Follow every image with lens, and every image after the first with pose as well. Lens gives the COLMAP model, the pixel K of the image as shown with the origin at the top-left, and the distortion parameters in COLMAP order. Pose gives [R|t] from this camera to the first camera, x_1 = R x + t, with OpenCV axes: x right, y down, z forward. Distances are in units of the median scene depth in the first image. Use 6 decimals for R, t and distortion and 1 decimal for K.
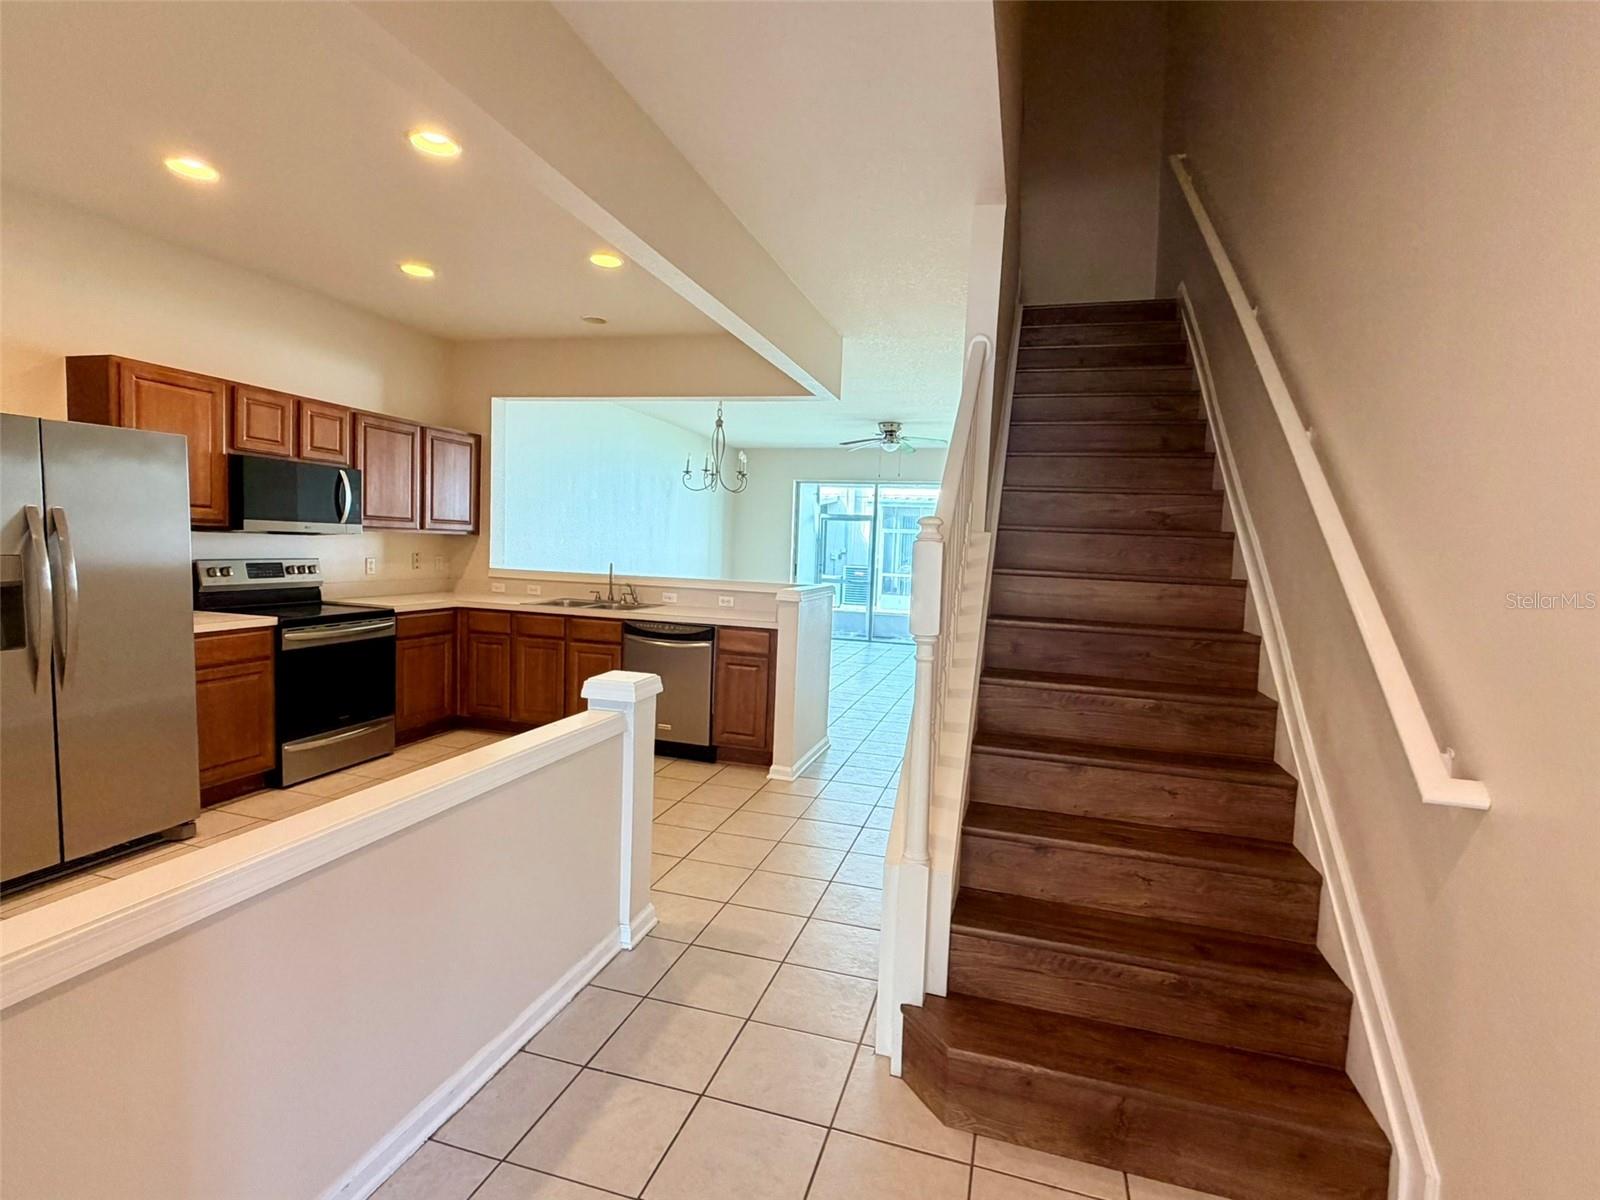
lens RADIAL K [[776.6, 0, 798.2], [0, 776.6, 598.9], [0, 0, 1]] dist [0.001045, -0.000512]
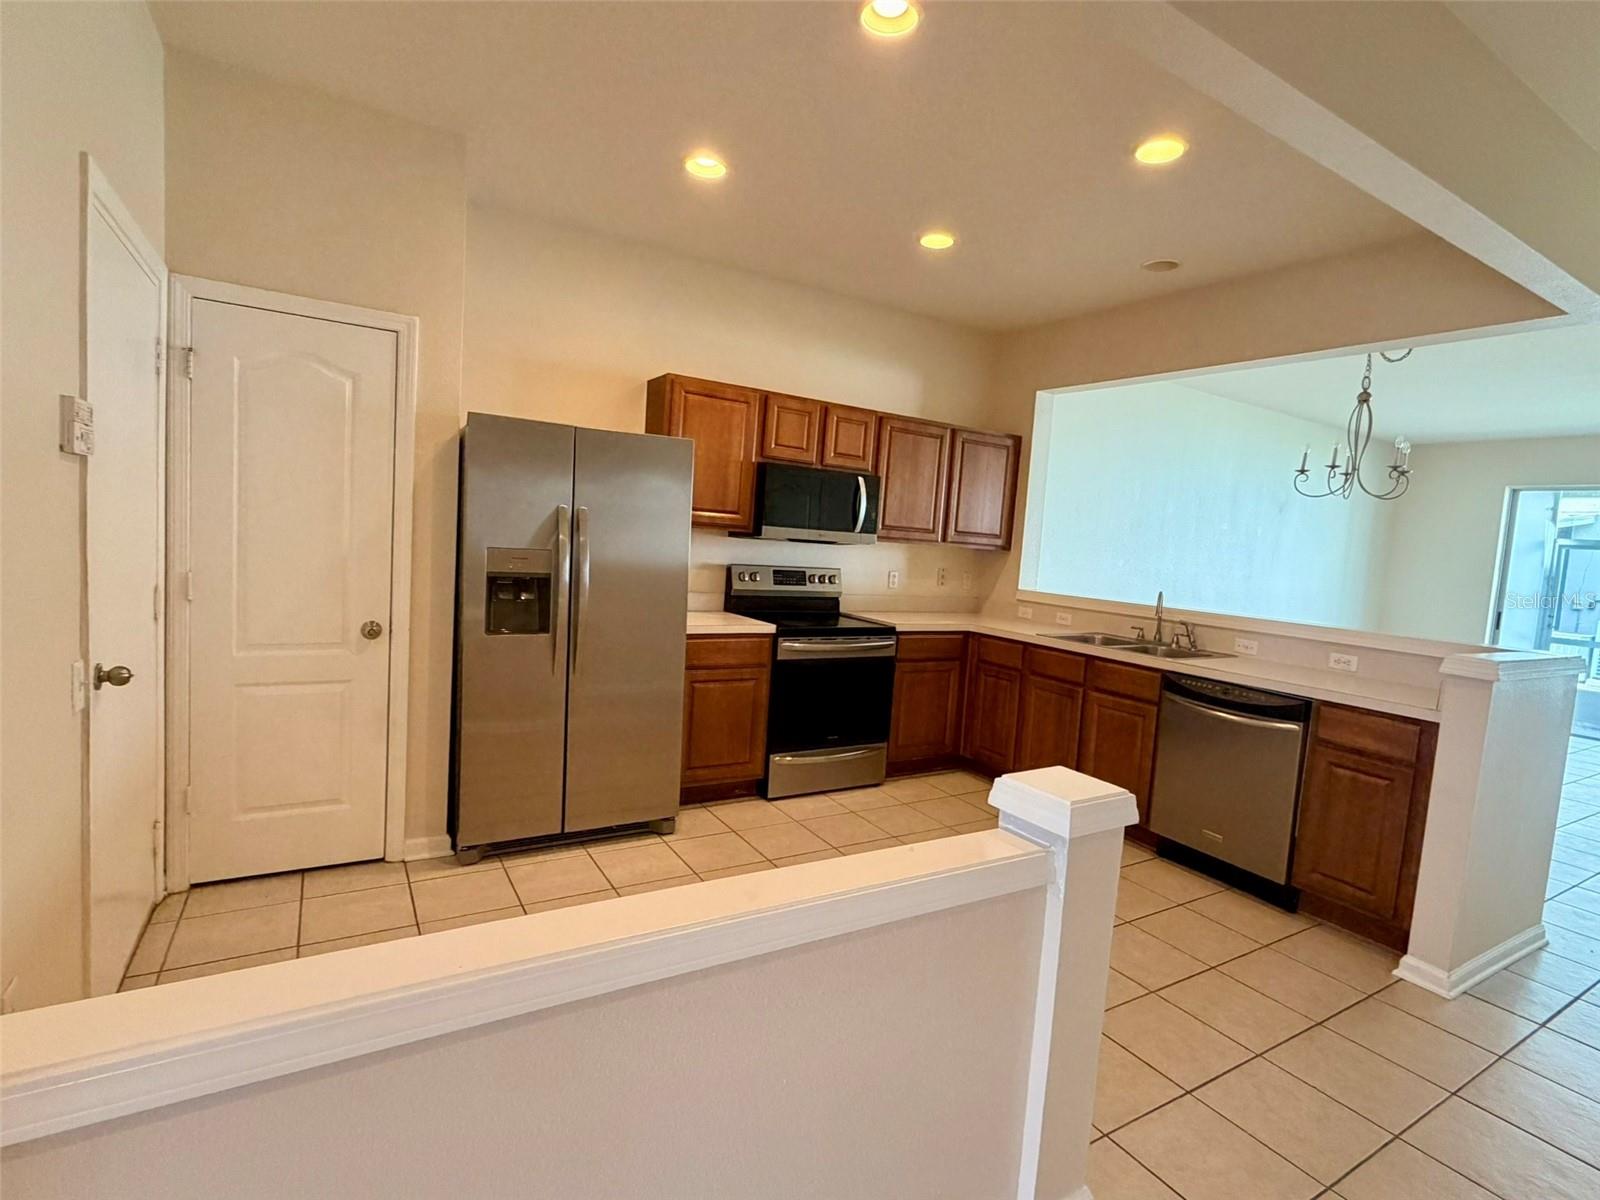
lens RADIAL K [[776.6, 0, 796.6], [0, 776.6, 600.1], [0, 0, 1]] dist [0.001045, -0.000512]
pose [[0.735696, 0.067258, -0.673964, 0.004568], [-0.087804, 0.996131, 0.003563, -0.010981], [0.671596, 0.056555, 0.738756, 0.236672]]
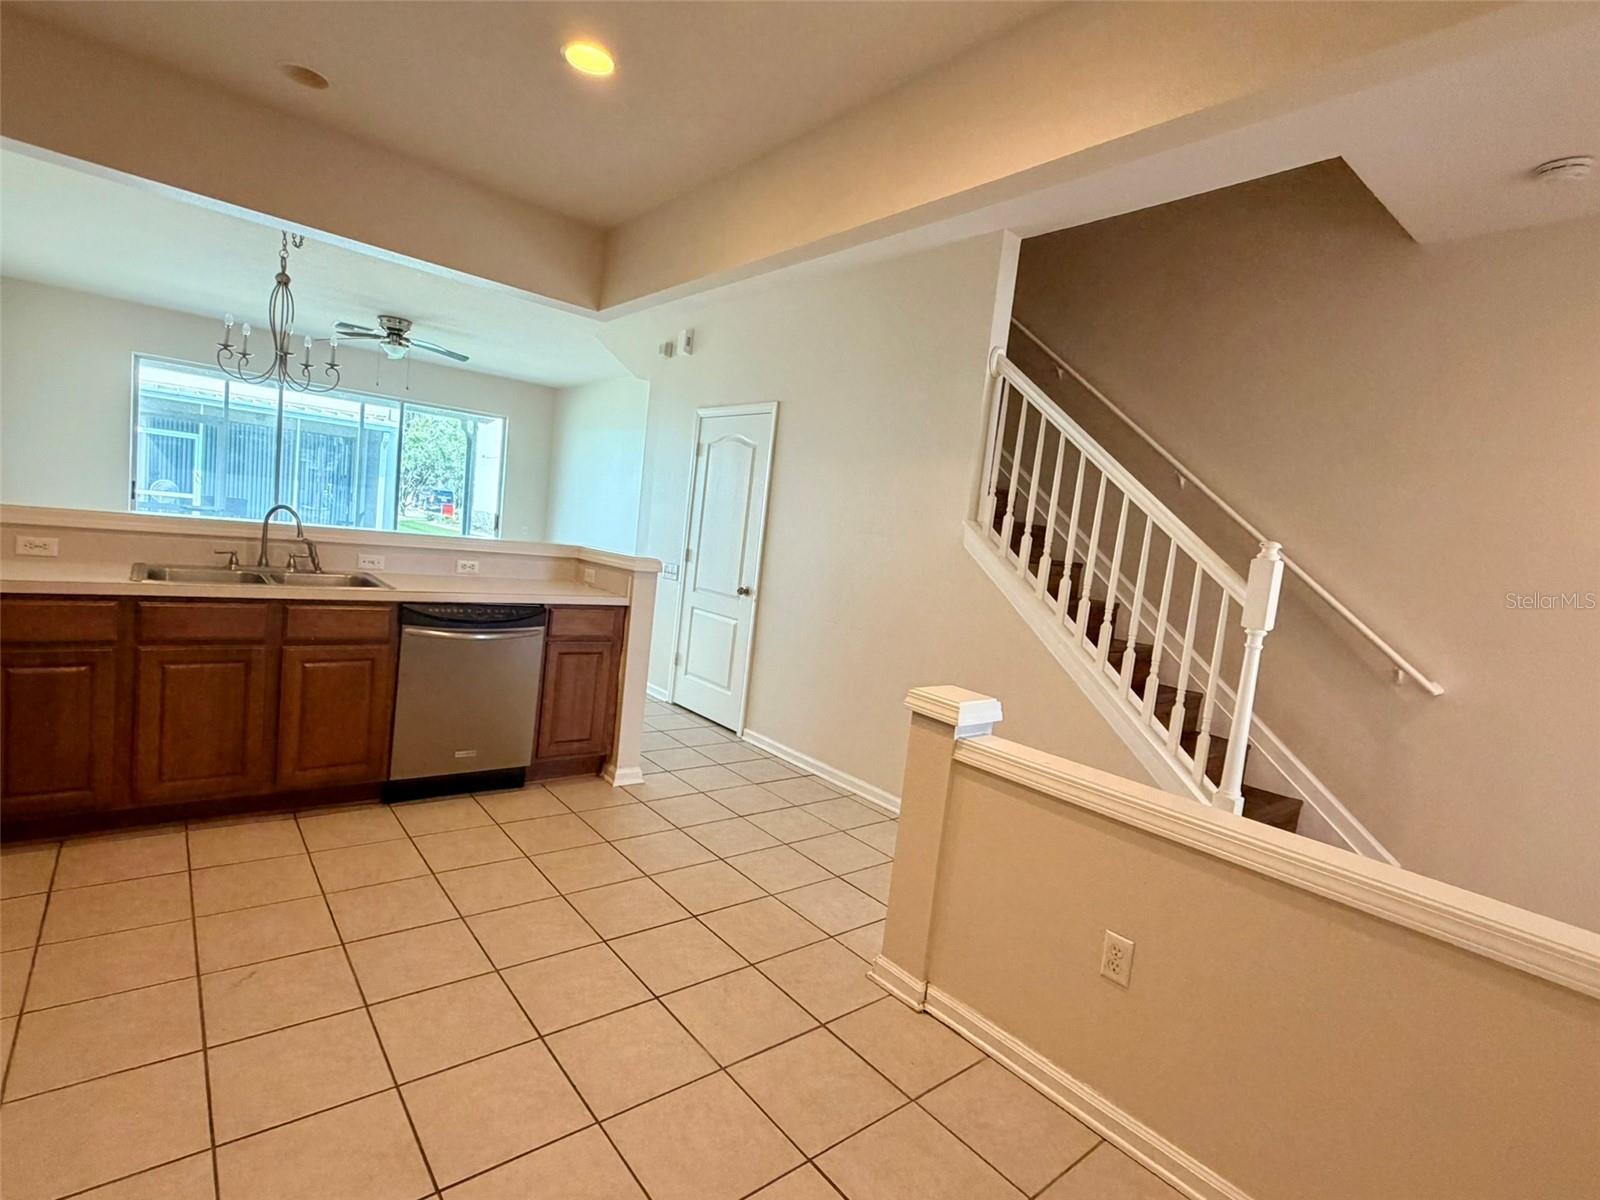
lens RADIAL K [[776.6, 0, 801.0], [0, 776.6, 597.8], [0, 0, 1]] dist [0.001045, -0.000512]
pose [[0.559610, -0.052228, 0.827109, -0.561193], [-0.027646, 0.996280, 0.081616, -0.038208], [-0.828295, -0.068539, 0.556085, 0.368670]]
